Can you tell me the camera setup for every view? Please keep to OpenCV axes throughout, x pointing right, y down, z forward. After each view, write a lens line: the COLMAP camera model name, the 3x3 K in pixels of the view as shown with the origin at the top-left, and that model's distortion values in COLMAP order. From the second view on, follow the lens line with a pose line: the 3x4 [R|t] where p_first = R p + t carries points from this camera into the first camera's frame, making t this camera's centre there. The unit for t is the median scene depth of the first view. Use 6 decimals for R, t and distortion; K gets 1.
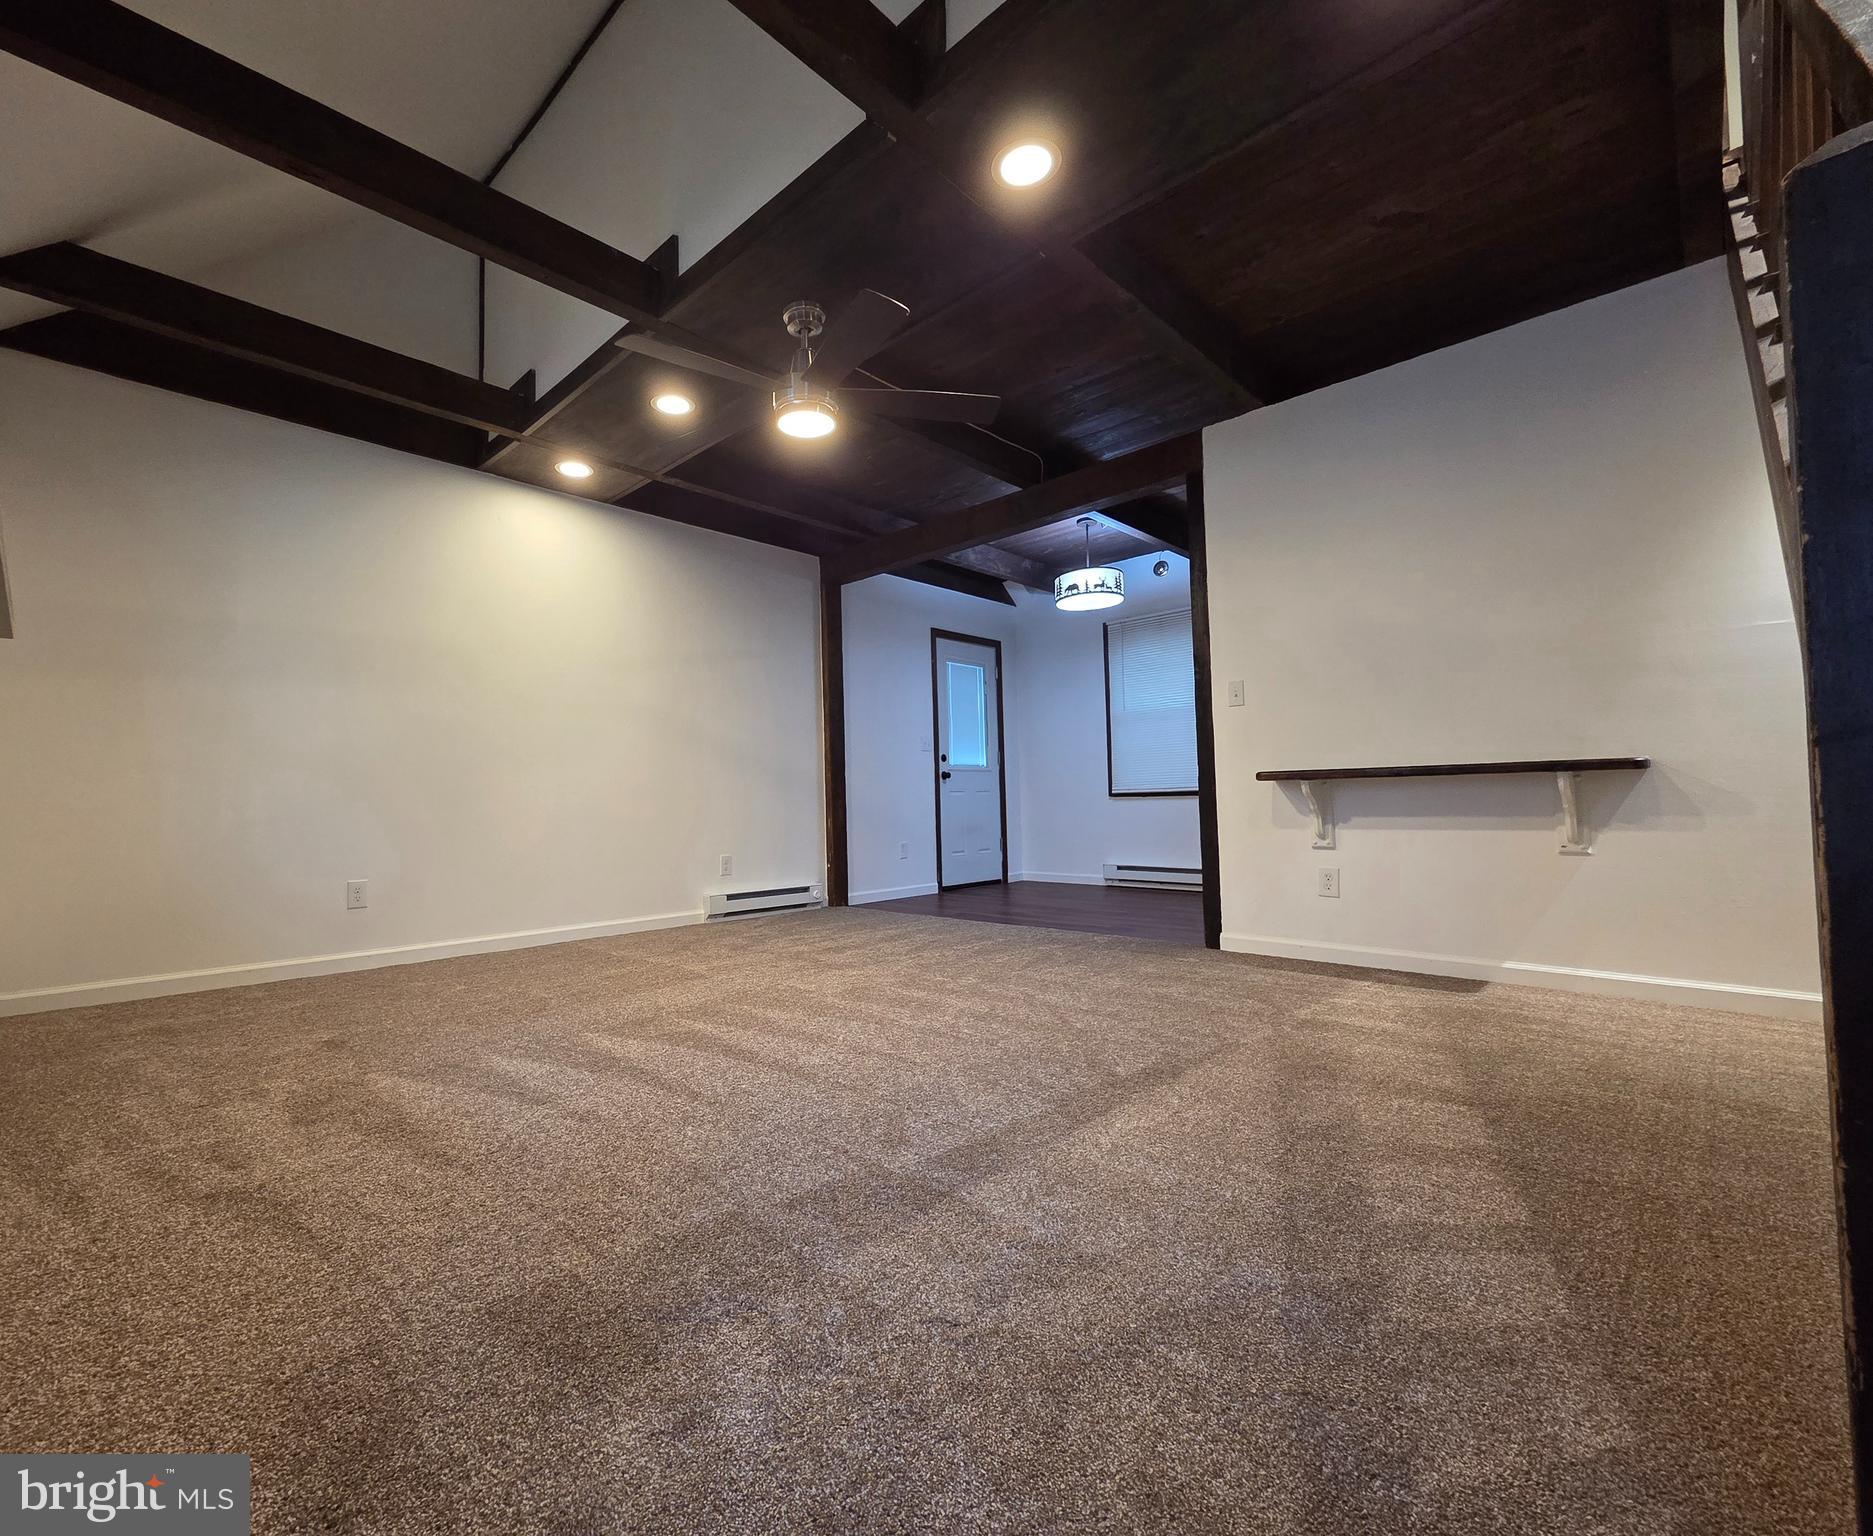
lens RADIAL K [[837.6, 0, 859.5], [0, 837.6, 766.8], [0, 0, 1]] dist [0.001659, 0.000916]
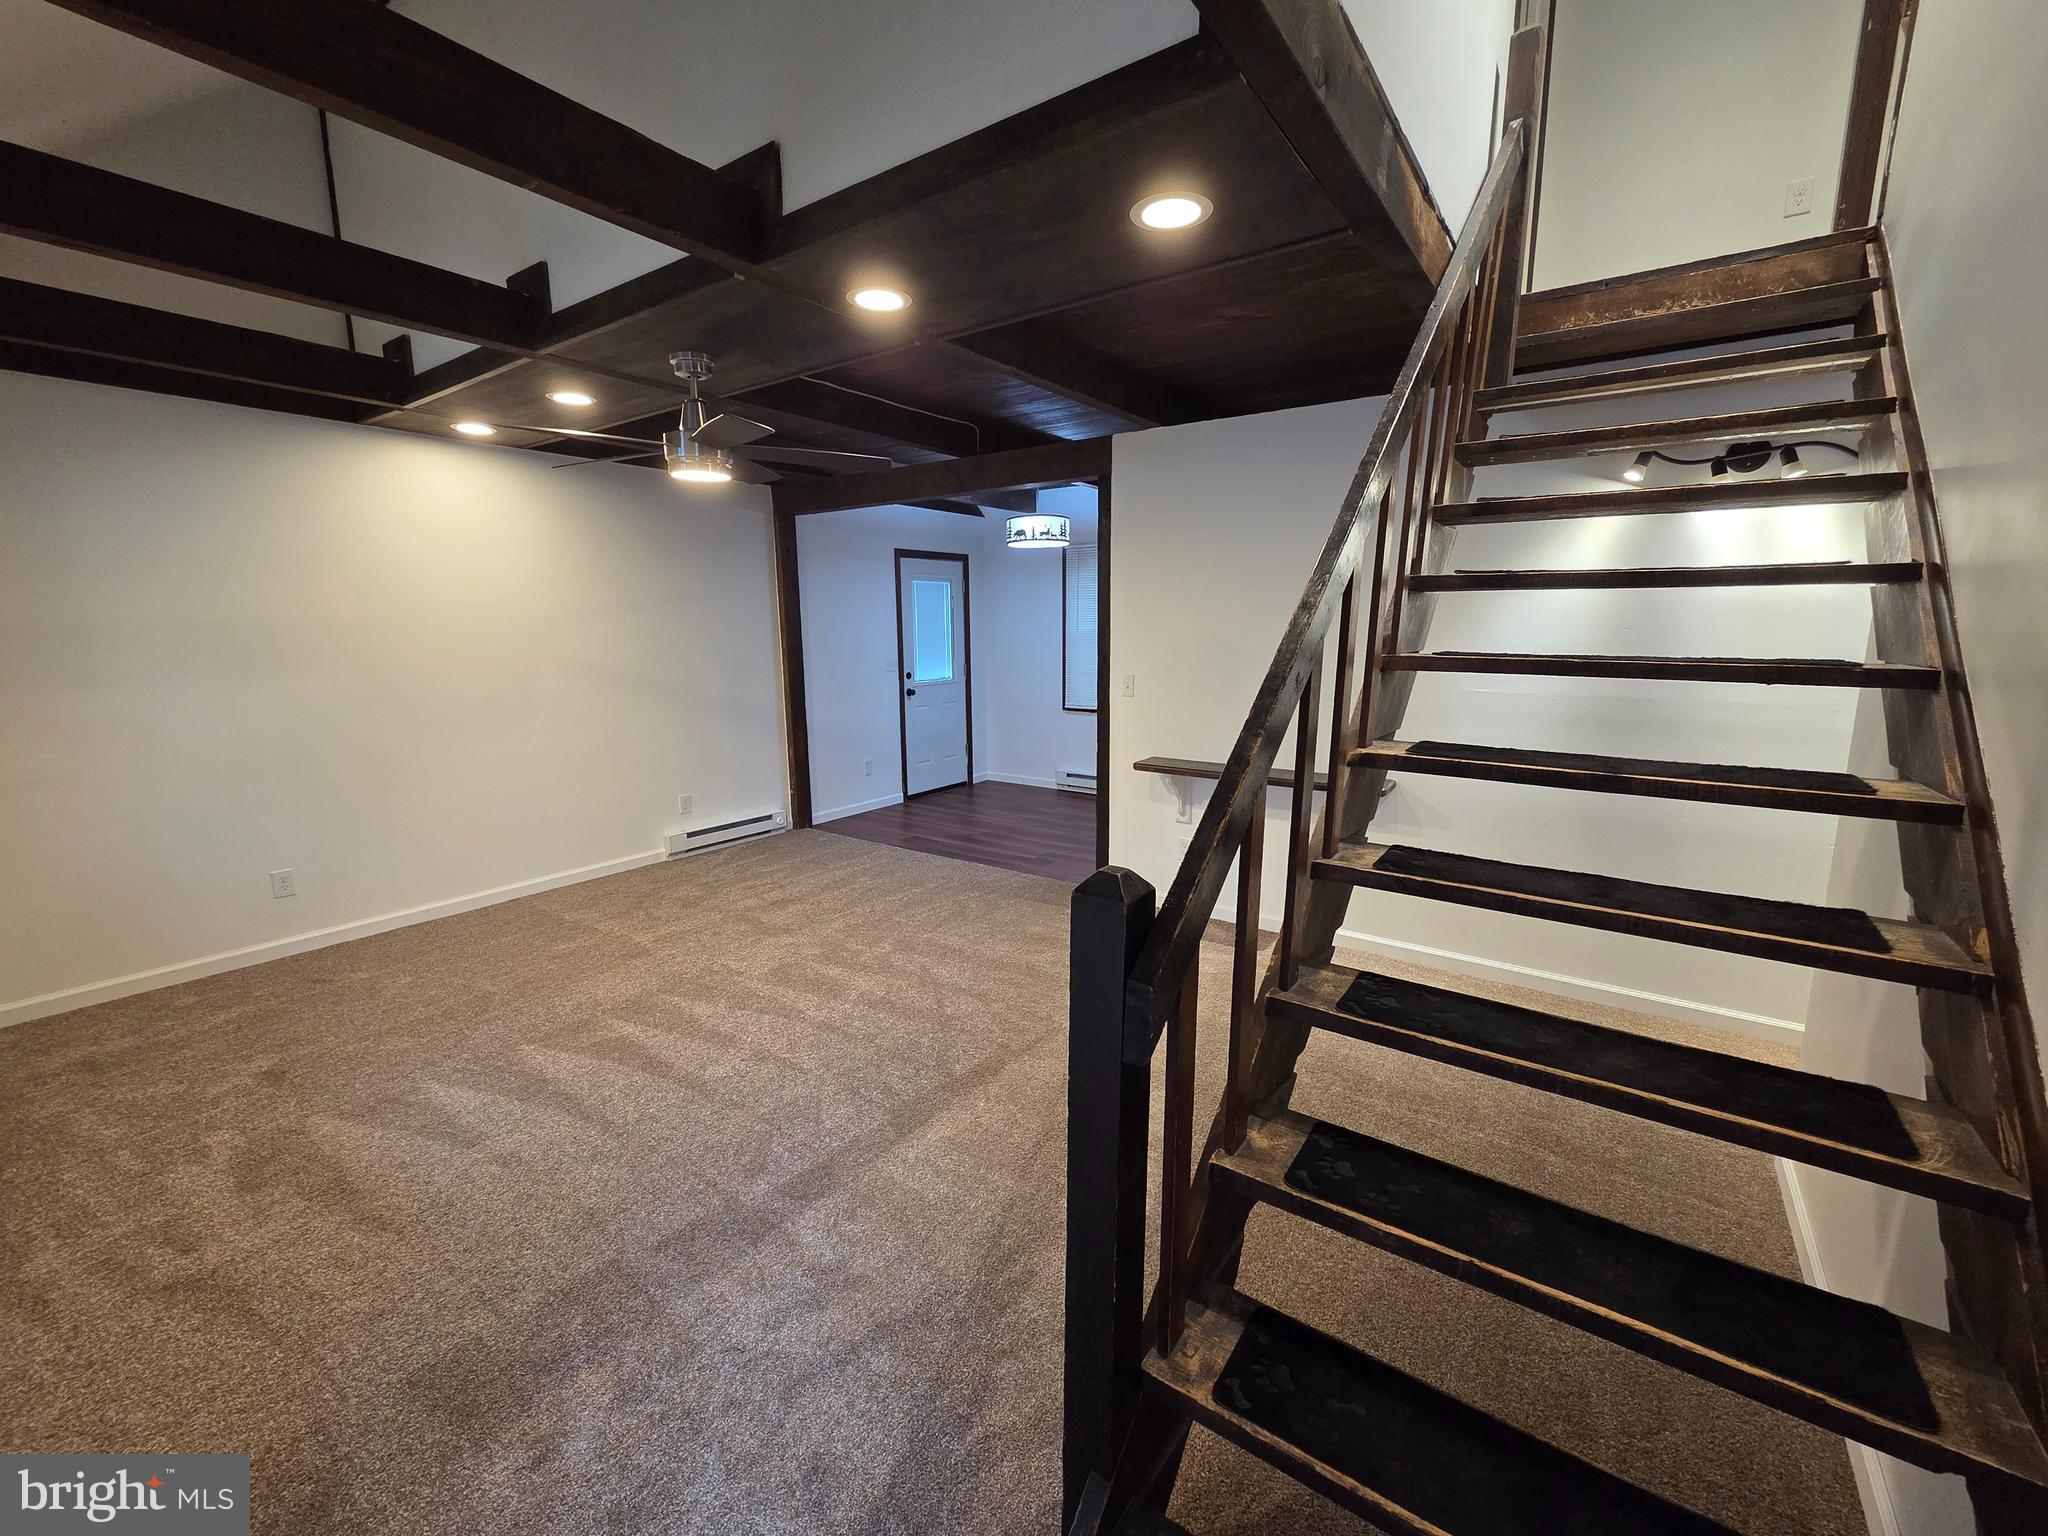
lens RADIAL K [[837.8, 0, 1035.2], [0, 837.8, 763.8], [0, 0, 1]] dist [0.002695, -0.001097]
pose [[0.983541, -0.015513, 0.180017, 0.187758], [-0.022890, 0.977583, 0.209304, -0.360333], [-0.179228, -0.209979, 0.961138, -0.177583]]
